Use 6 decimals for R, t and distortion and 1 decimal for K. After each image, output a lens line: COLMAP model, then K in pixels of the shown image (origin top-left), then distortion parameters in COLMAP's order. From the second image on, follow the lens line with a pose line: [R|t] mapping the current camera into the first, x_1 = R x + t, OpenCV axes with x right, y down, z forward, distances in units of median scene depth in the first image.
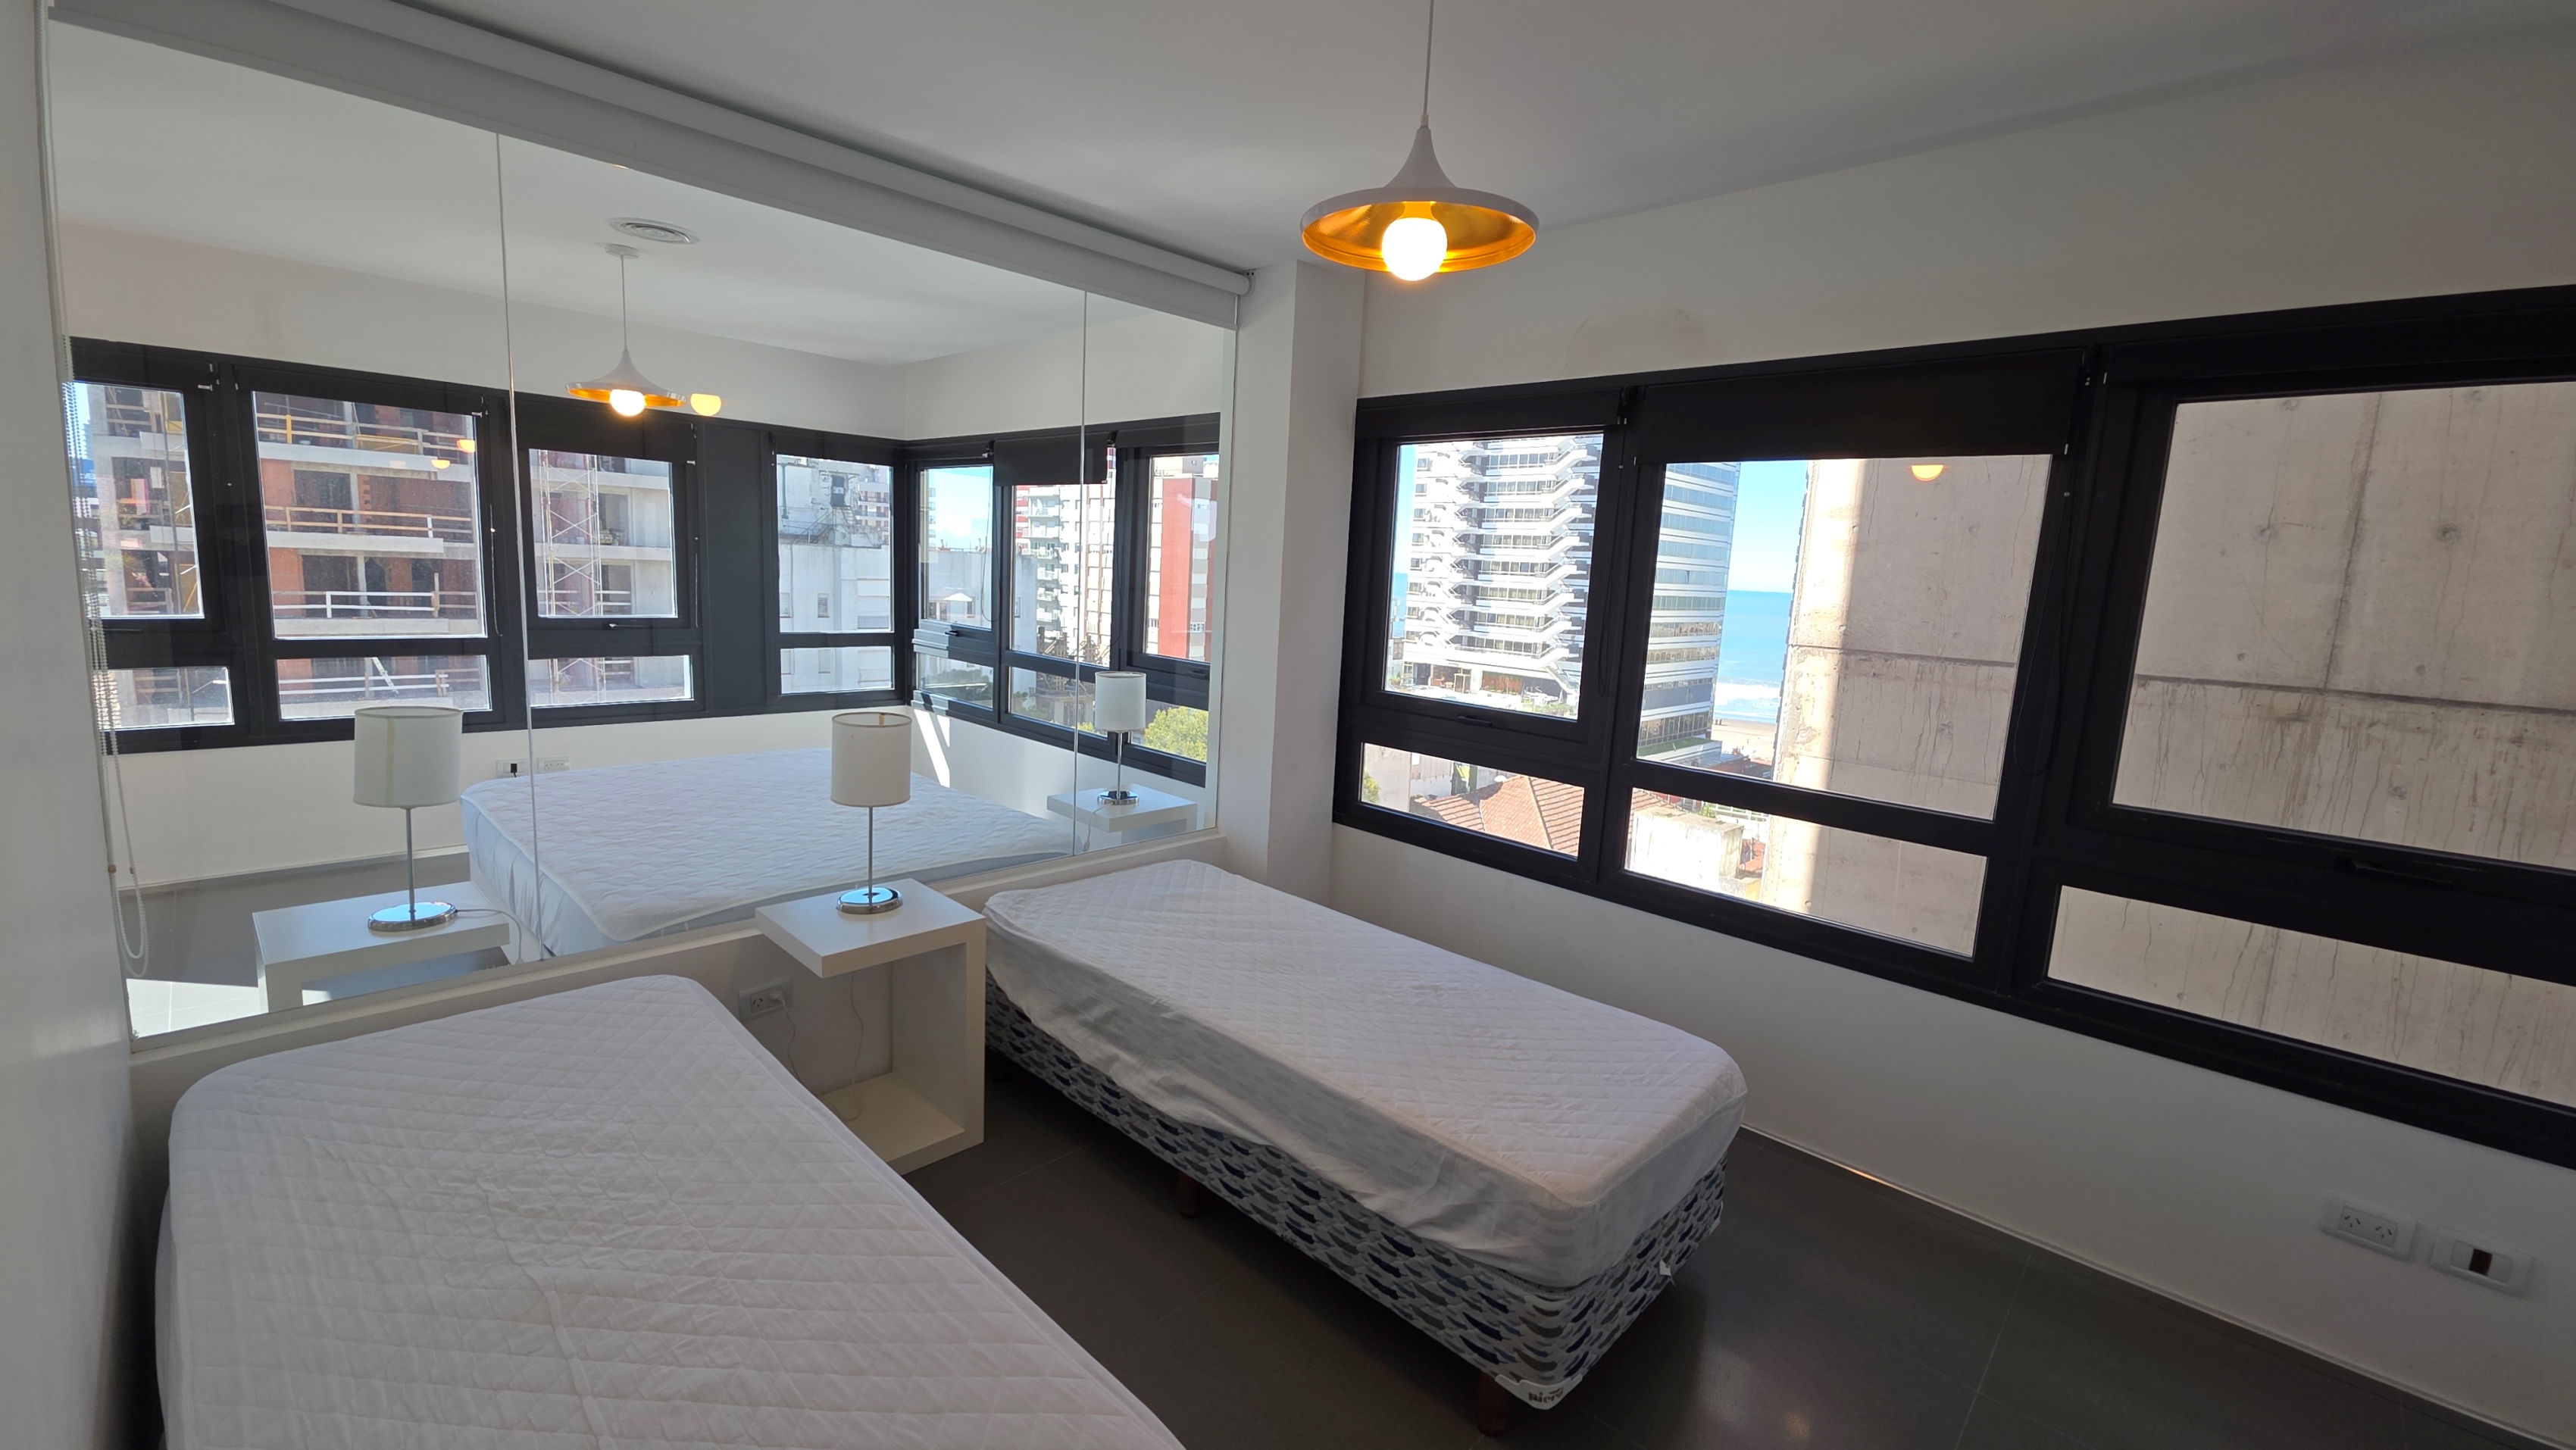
lens RADIAL K [[1021.0, 0, 1290.0], [0, 1021.0, 711.4], [0, 0, 1]] dist [0.014747, -0.009395]
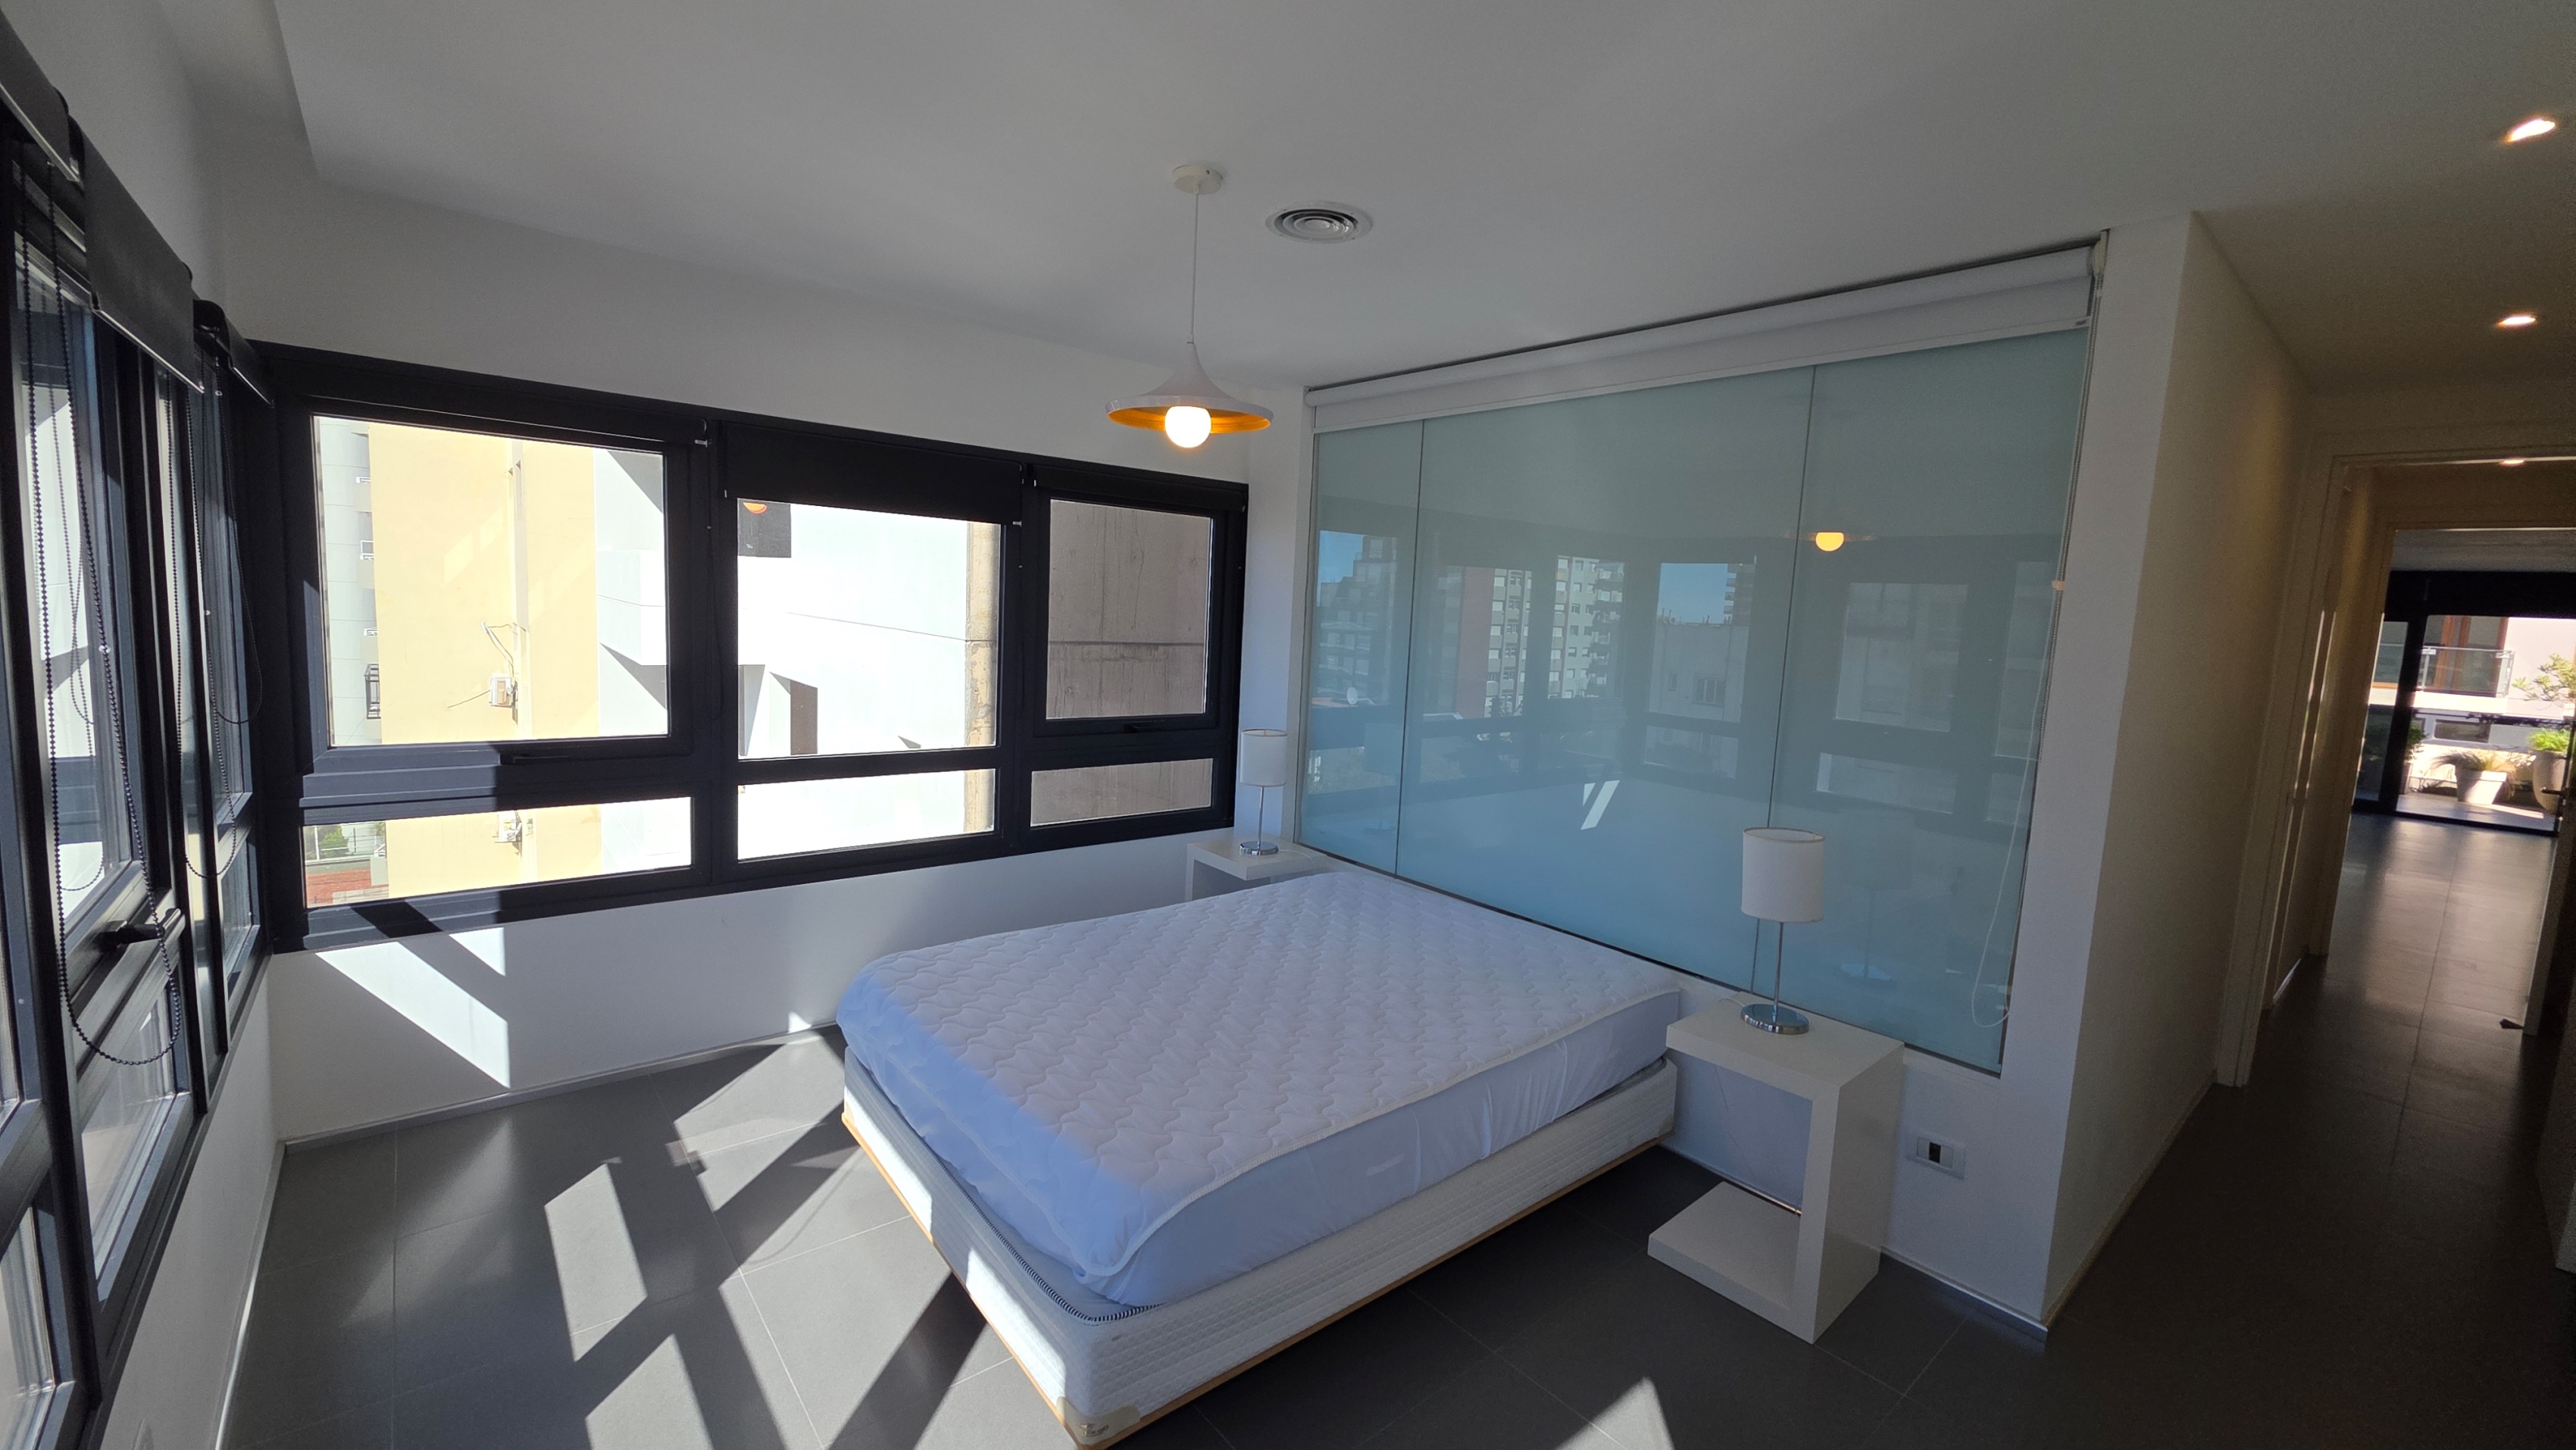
lens RADIAL K [[1021.0, 0, 1290.0], [0, 1021.0, 711.4], [0, 0, 1]] dist [0.014747, -0.009395]
pose [[0.115826, -0.144907, 0.982643, -0.573718], [0.102057, 0.985801, 0.133343, -0.076987], [-0.988013, 0.084841, 0.128970, 0.221708]]
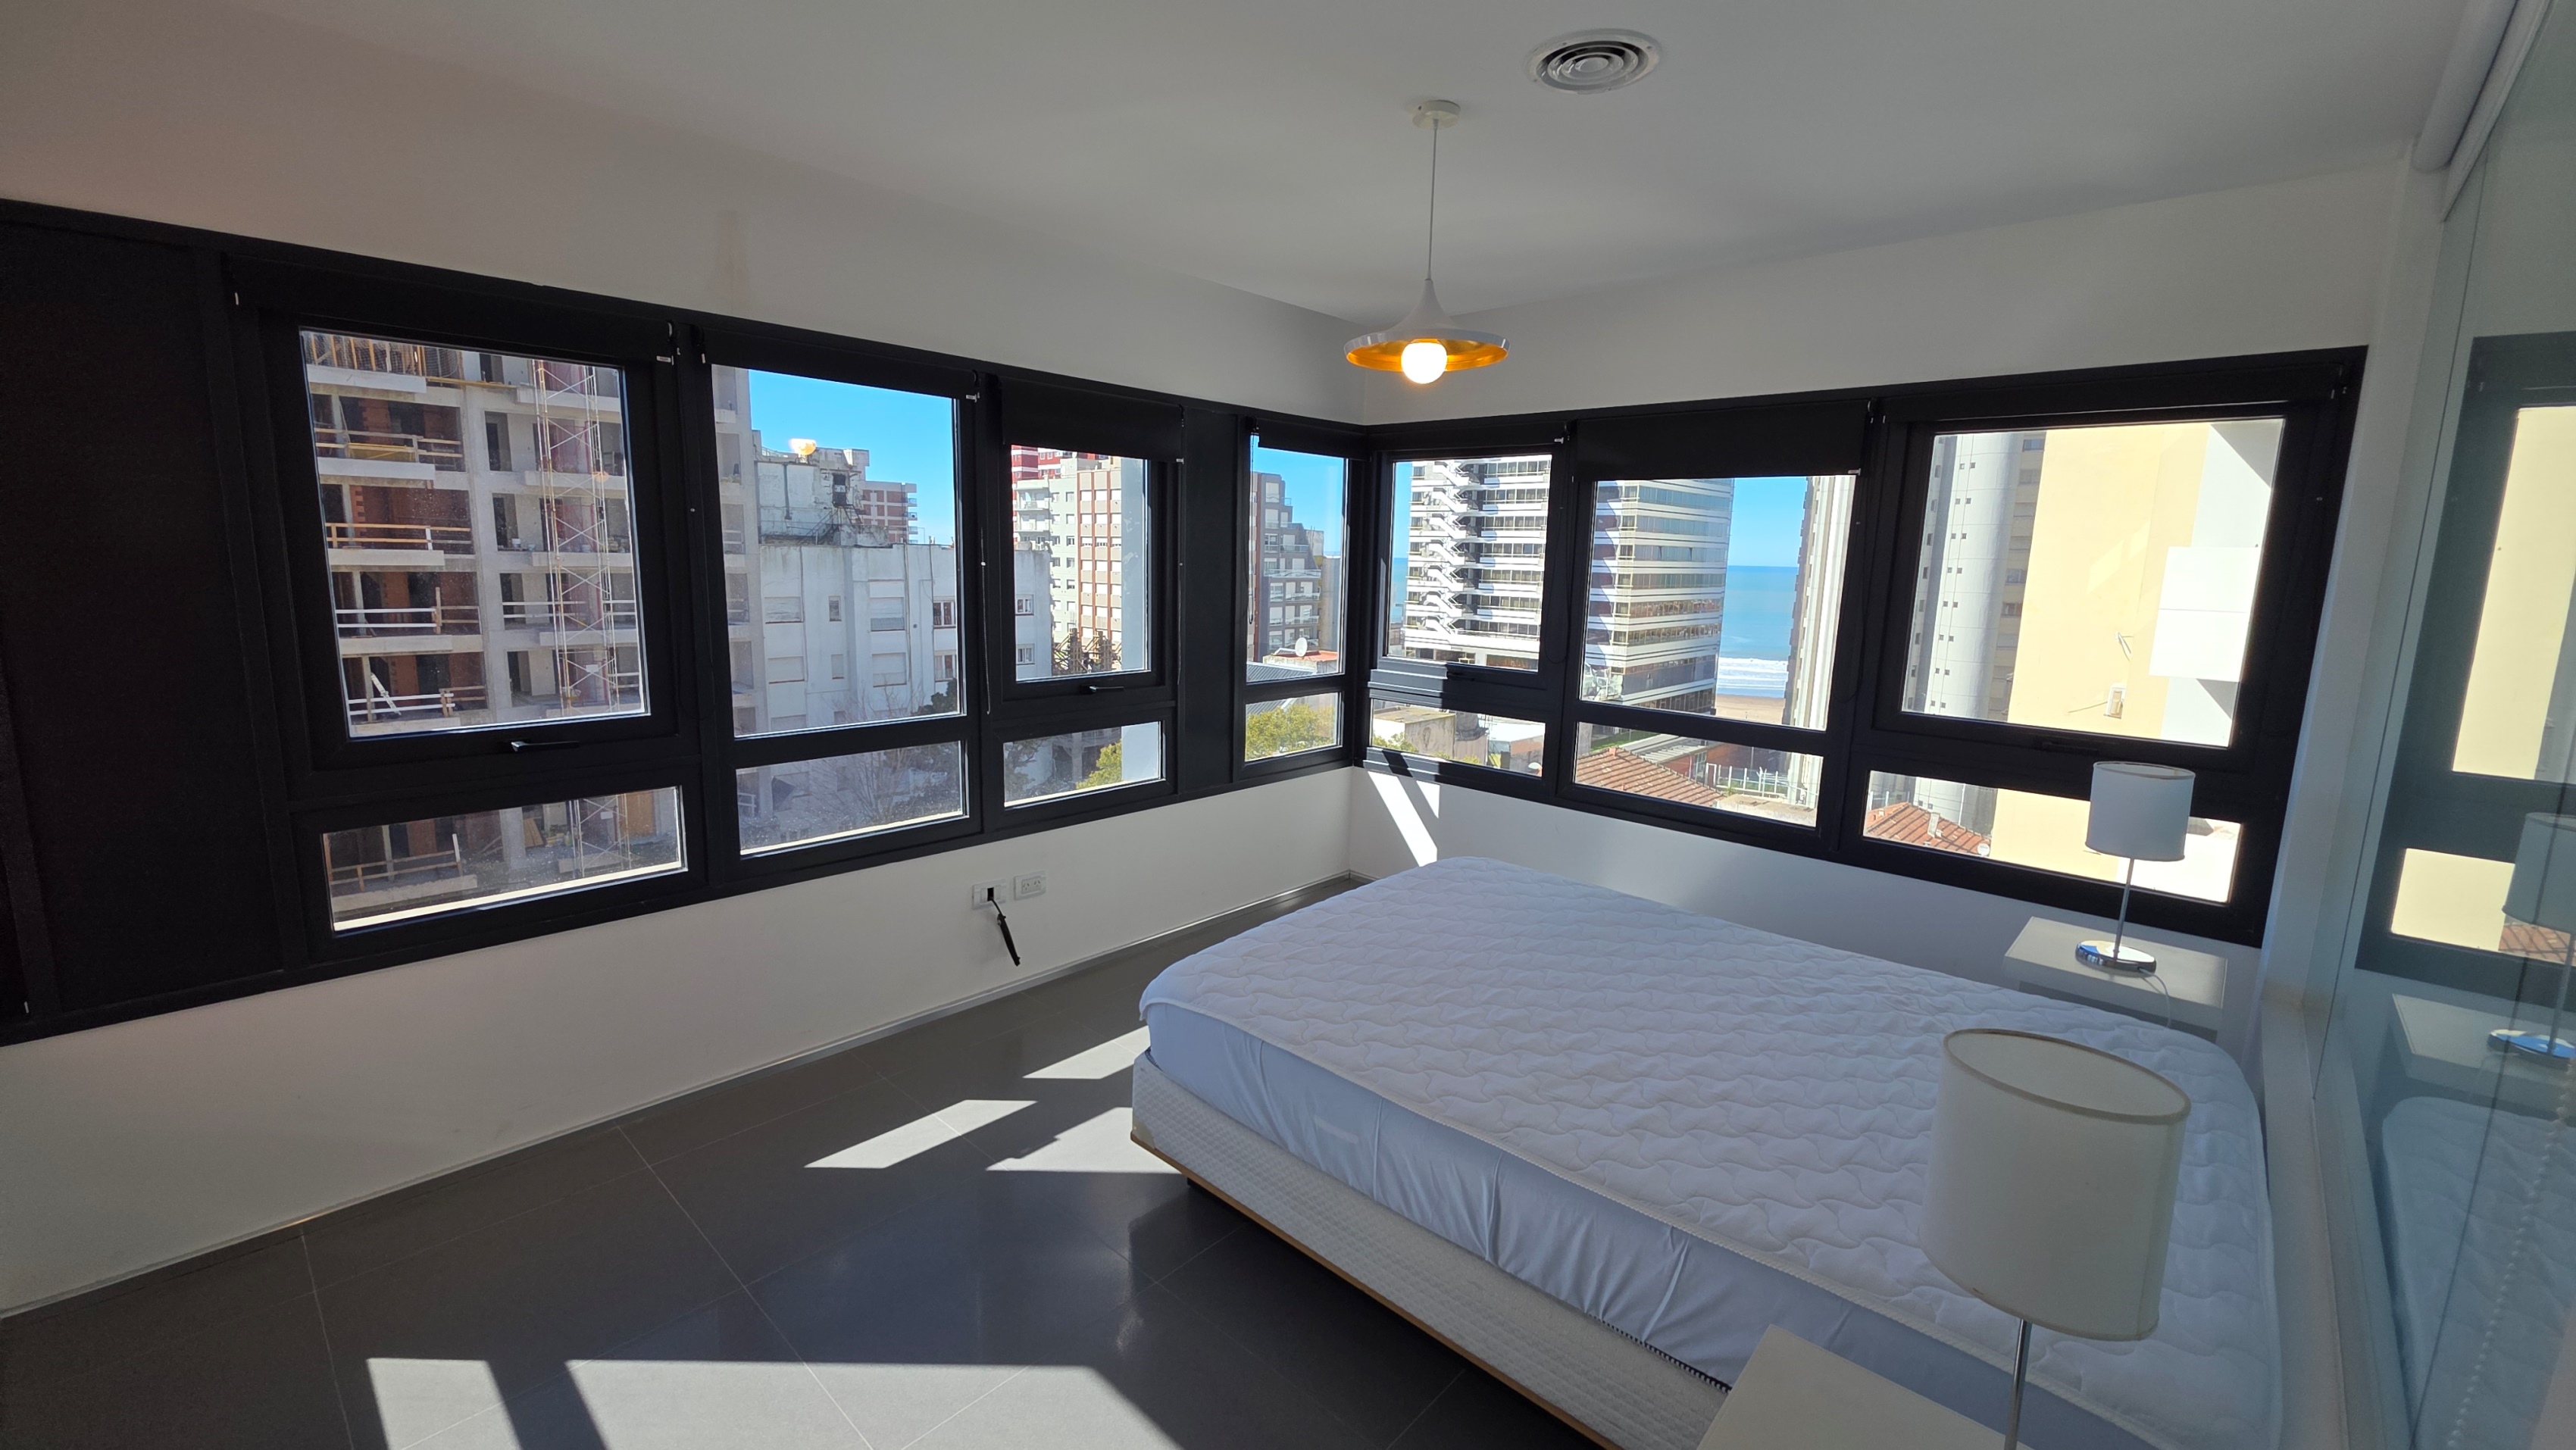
lens RADIAL K [[1043.2, 0, 1271.5], [0, 1043.2, 712.8], [0, 0, 1]] dist [0.016997, -0.000174]
pose [[0.999532, -0.024066, -0.018895, -0.035560], [0.024253, 0.999659, 0.009729, 0.034183], [0.018654, -0.010183, 0.999774, -0.314407]]
